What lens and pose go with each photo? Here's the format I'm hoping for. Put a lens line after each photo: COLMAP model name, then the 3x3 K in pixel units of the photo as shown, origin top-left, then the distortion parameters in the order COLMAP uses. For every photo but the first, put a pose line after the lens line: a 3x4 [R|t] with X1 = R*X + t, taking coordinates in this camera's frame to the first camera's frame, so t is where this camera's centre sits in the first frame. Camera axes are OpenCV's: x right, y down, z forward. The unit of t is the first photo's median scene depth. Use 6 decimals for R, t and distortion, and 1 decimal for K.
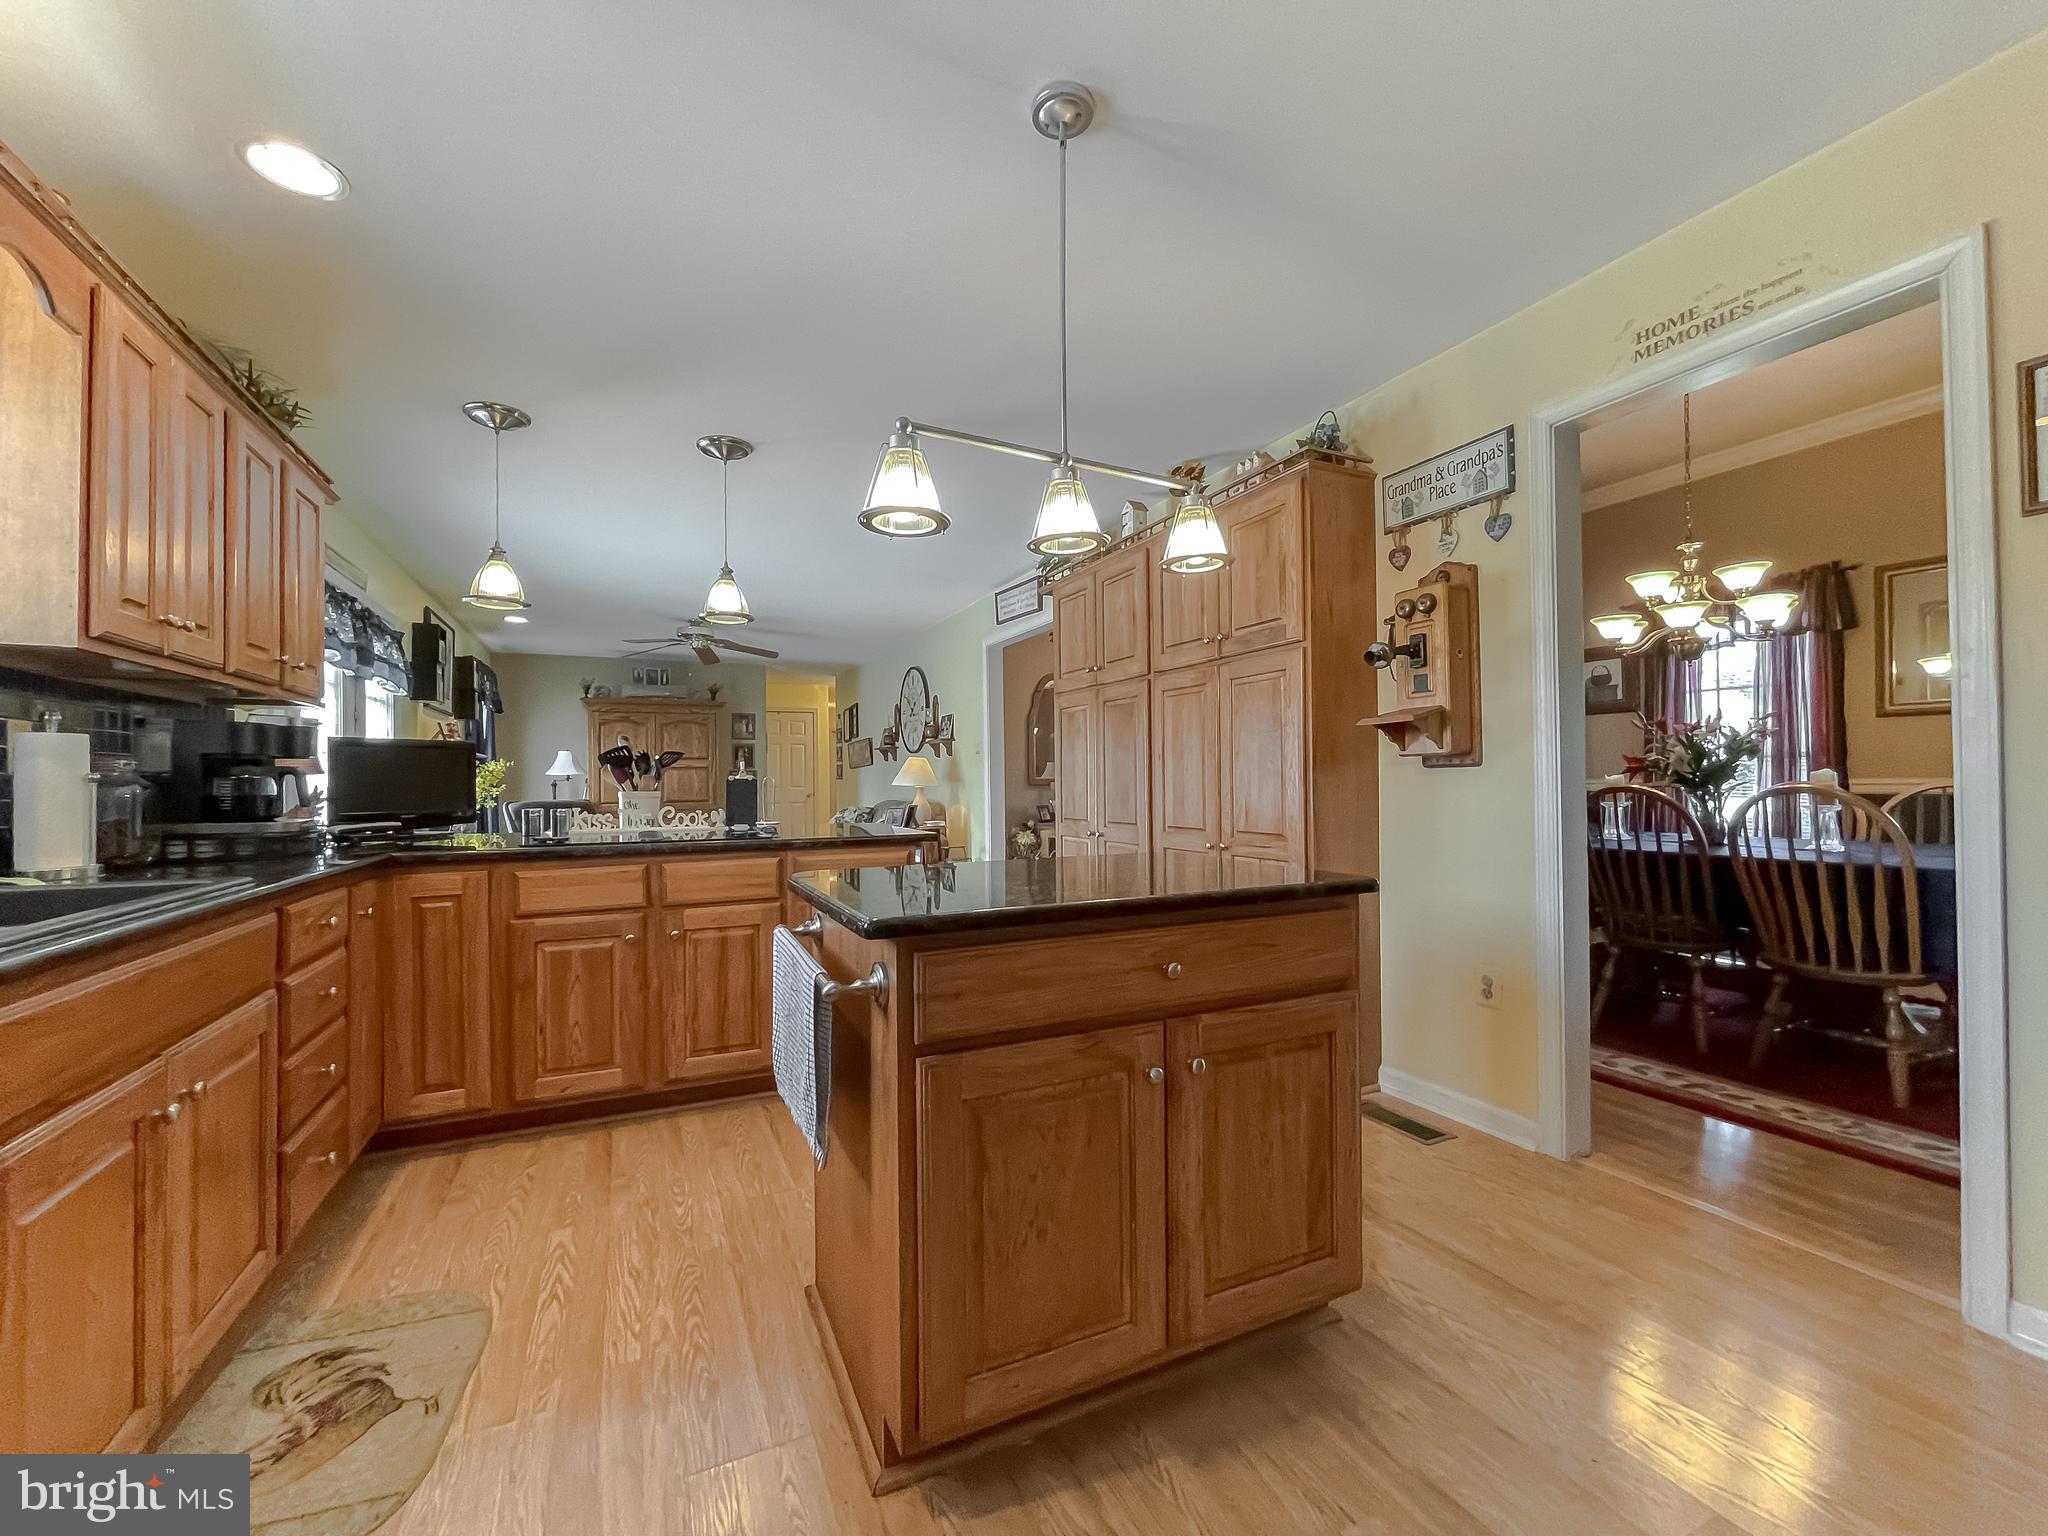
lens RADIAL K [[846.8, 0, 996.9], [0, 846.8, 767.0], [0, 0, 1]] dist [-0.003385, 0.002289]
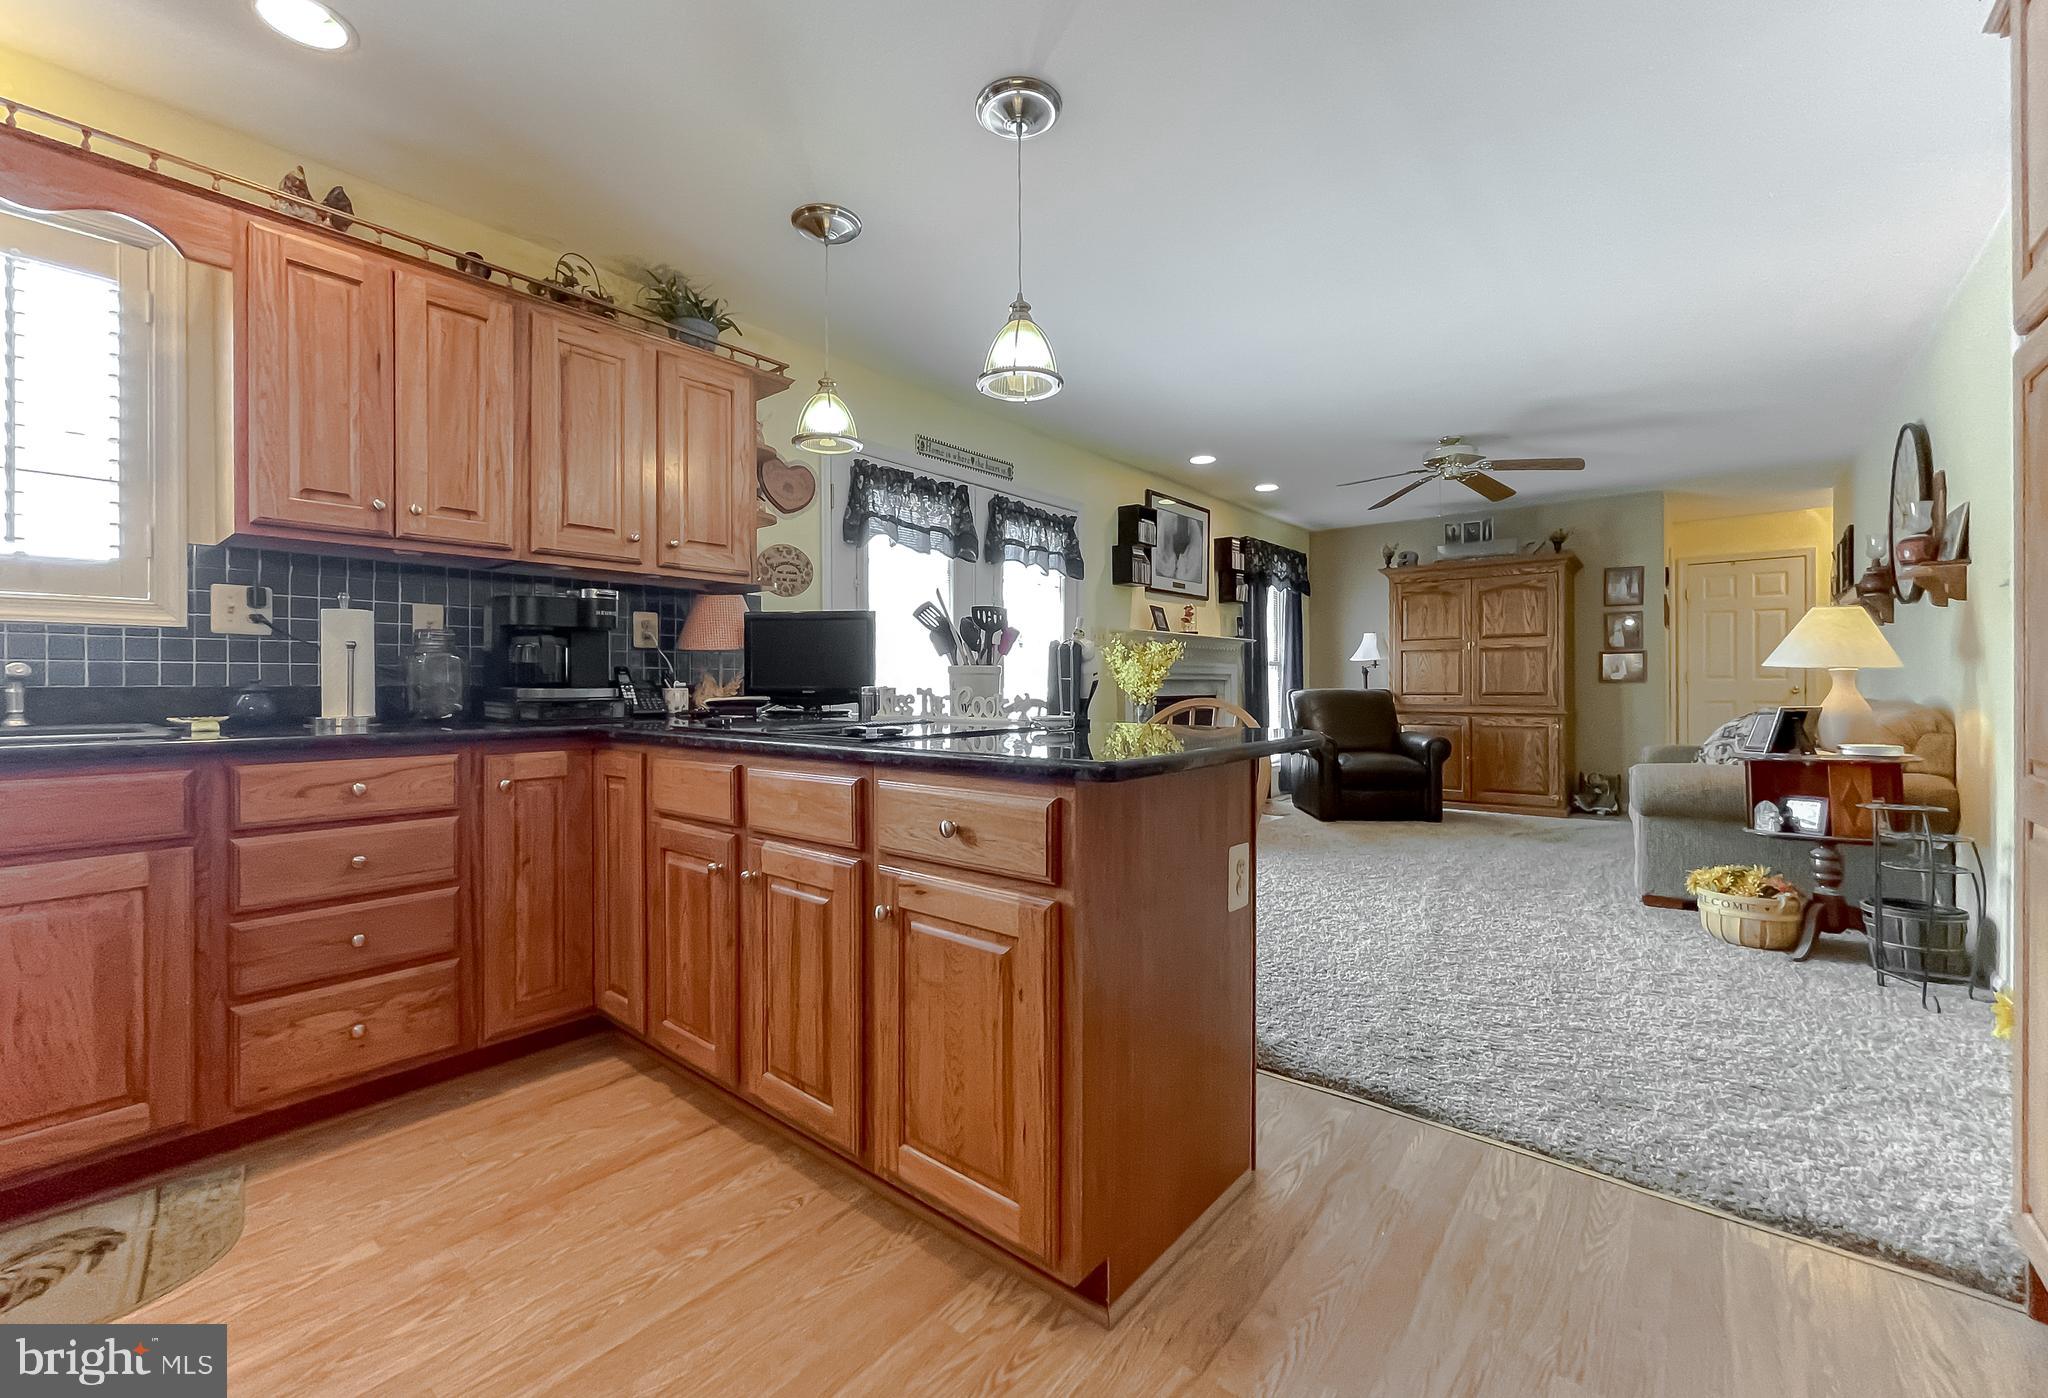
lens RADIAL K [[827.8, 0, 1020.0], [0, 827.8, 688.4], [0, 0, 1]] dist [-0.004637, 0.001771]
pose [[0.437295, 0.017086, -0.899156, 0.281705], [0.011664, 0.999628, 0.024667, 0.039166], [0.899242, -0.021274, 0.436933, 0.914209]]
